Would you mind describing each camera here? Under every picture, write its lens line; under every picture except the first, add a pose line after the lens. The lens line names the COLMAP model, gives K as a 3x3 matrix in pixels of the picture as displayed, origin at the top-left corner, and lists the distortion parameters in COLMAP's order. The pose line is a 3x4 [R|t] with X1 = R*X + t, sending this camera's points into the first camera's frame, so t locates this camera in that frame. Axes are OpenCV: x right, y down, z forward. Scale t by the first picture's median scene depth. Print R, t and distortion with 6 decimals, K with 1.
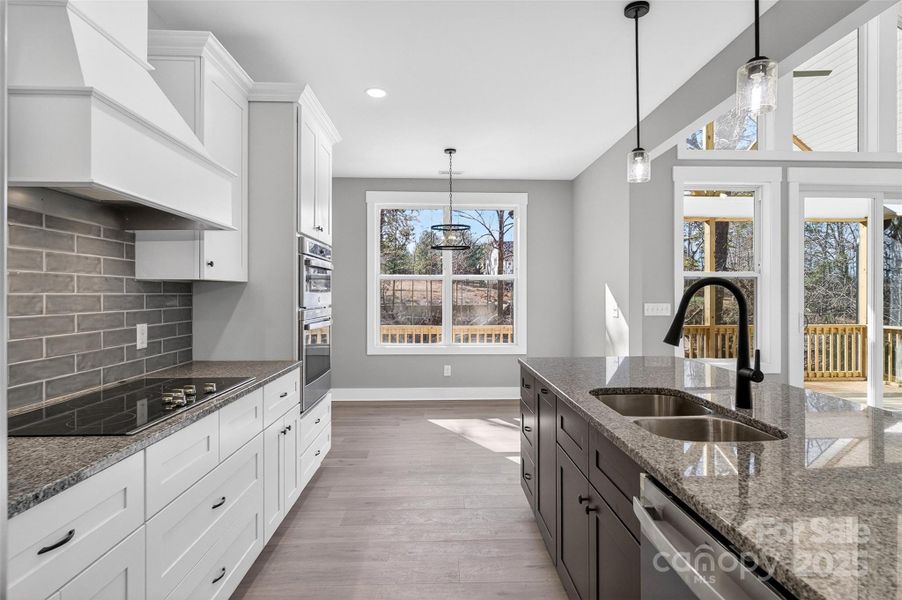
lens RADIAL K [[487.7, 0, 455.3], [0, 487.7, 294.4], [0, 0, 1]] dist [0.002398, -0.000583]
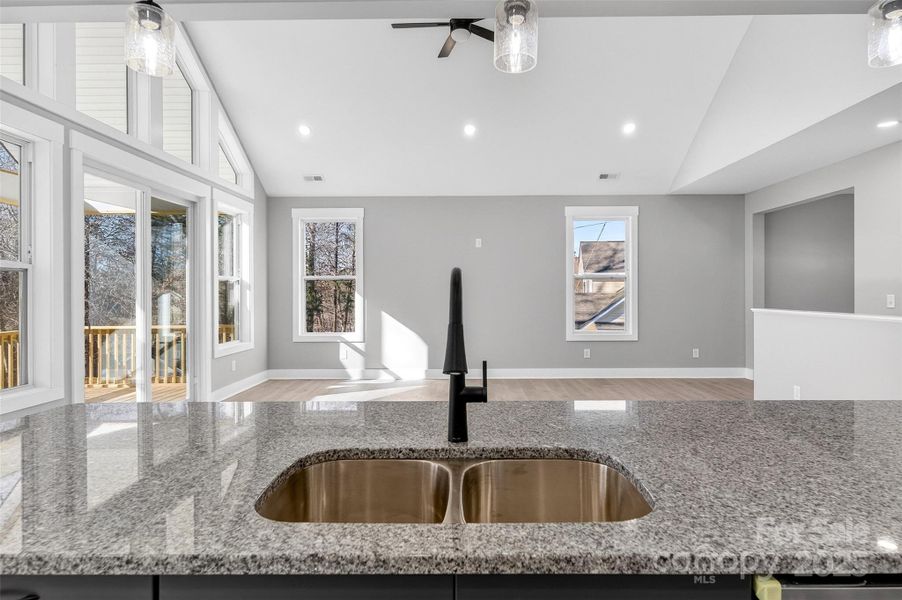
lens RADIAL K [[487.7, 0, 455.3], [0, 487.7, 294.4], [0, 0, 1]] dist [0.002398, -0.000583]
pose [[0.045247, -0.003755, 0.998969, -0.061653], [0.003466, 0.999988, 0.003602, 0.000595], [-0.998970, 0.003300, 0.045260, 0.348523]]
